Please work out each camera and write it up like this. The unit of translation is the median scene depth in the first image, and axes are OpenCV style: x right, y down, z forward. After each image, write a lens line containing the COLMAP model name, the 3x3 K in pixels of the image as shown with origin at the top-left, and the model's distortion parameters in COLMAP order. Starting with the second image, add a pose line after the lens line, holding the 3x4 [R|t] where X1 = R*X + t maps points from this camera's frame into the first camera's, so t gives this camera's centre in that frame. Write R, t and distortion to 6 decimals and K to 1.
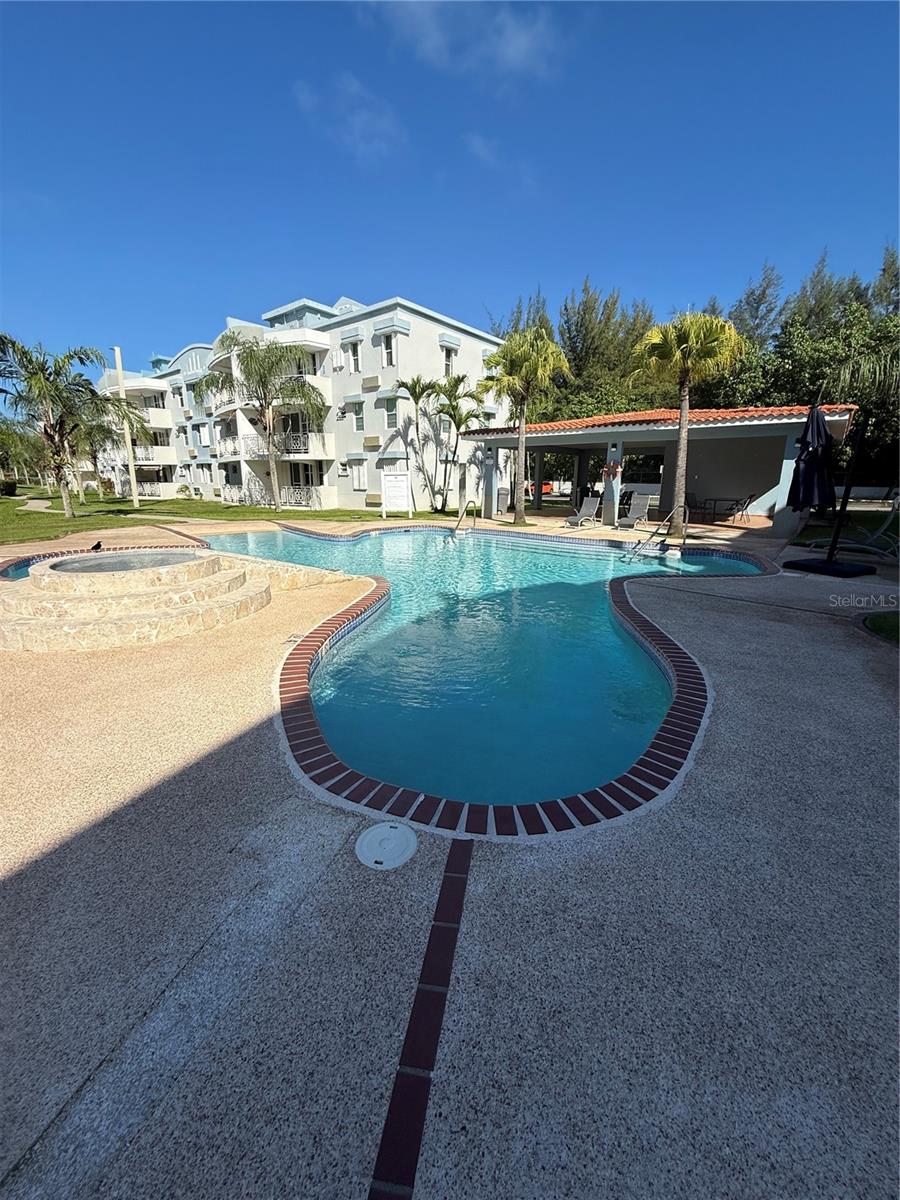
lens RADIAL K [[473.9, 0, 448.4], [0, 473.9, 597.3], [0, 0, 1]] dist [0.000061, 0.000167]
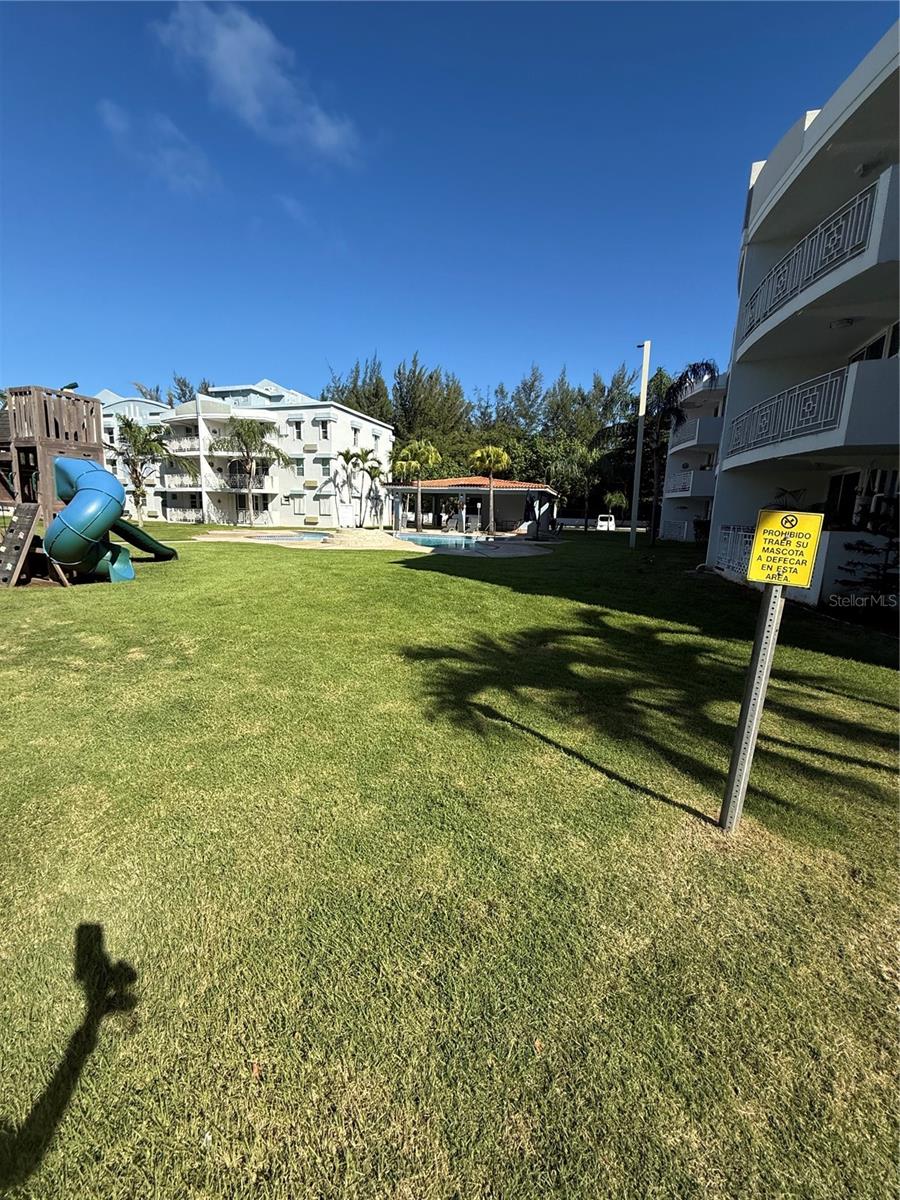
lens RADIAL K [[473.7, 0, 450.7], [0, 473.7, 597.2], [0, 0, 1]] dist [0.000860, 0.000154]
pose [[0.933244, -0.042895, 0.356673, -0.382824], [0.064459, 0.996727, -0.048787, 0.190955], [-0.353413, 0.068521, 0.932954, -0.752499]]
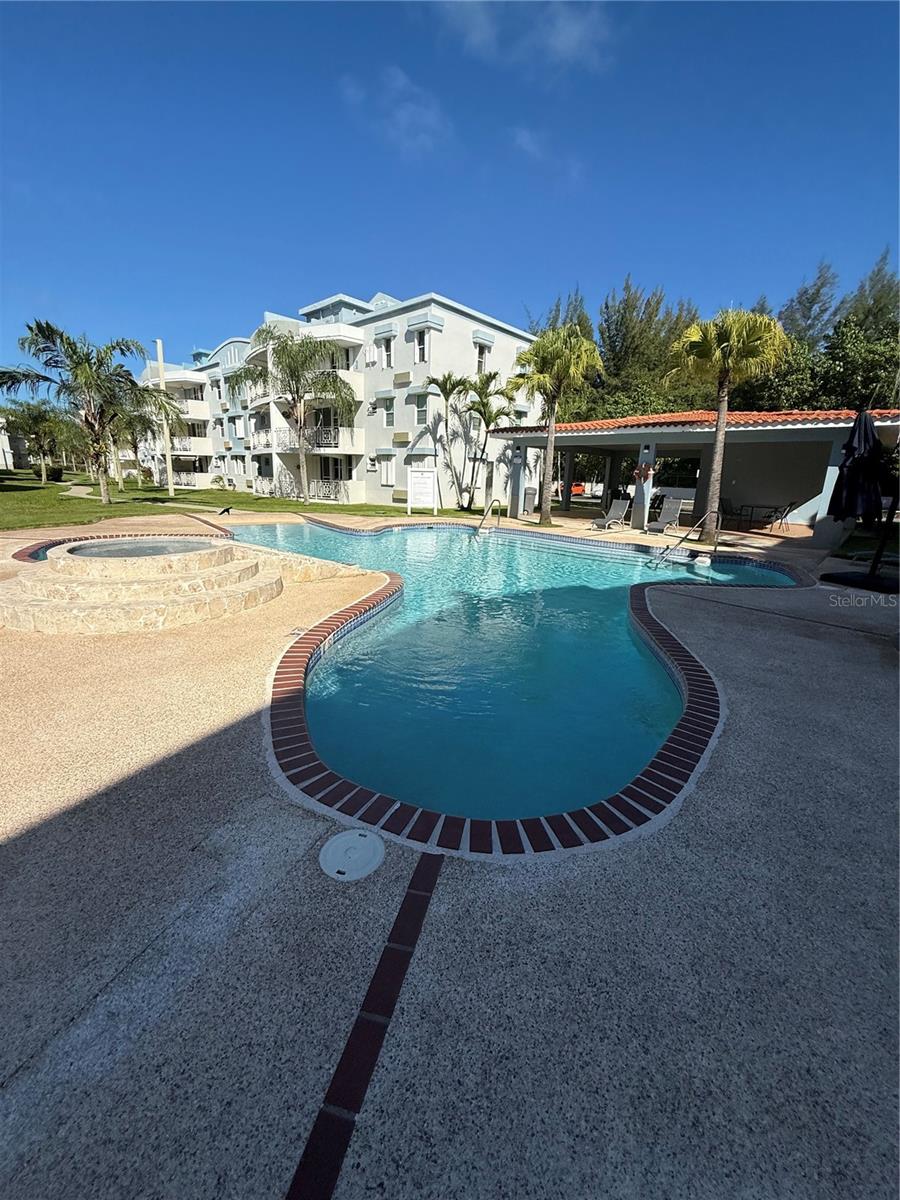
lens RADIAL K [[475.5, 0, 448.3], [0, 475.5, 595.6], [0, 0, 1]] dist [0.001663, 0.000471]
pose [[0.997541, 0.042368, -0.055825, 0.009936], [-0.042381, 0.999101, 0.000956, -0.000638], [0.055816, 0.001412, 0.998440, 0.005791]]
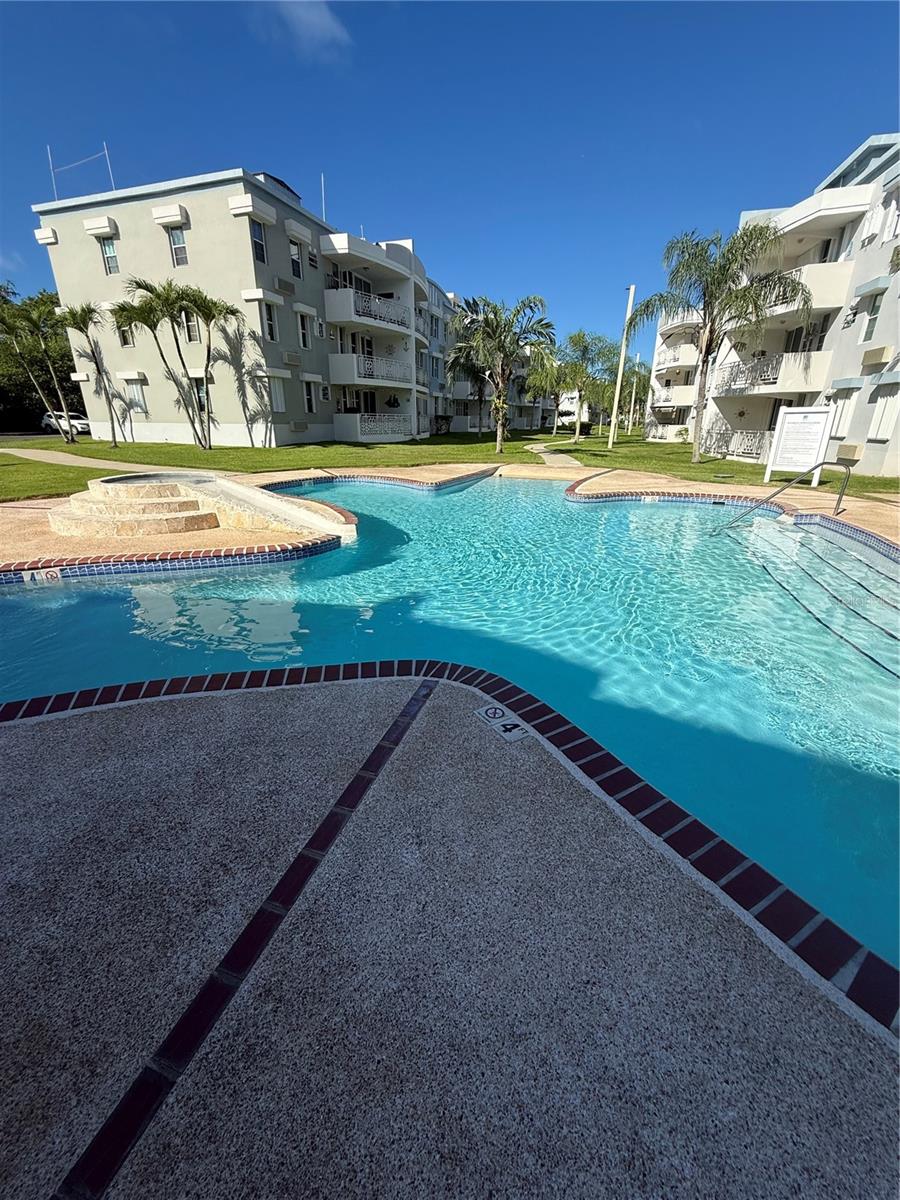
lens RADIAL K [[480.1, 0, 455.3], [0, 480.1, 596.9], [0, 0, 1]] dist [0.001178, -0.000150]
pose [[0.443397, 0.309982, -0.841018, 0.272068], [-0.220667, 0.947167, 0.232767, -0.075417], [0.868738, 0.082377, 0.488374, 0.314823]]
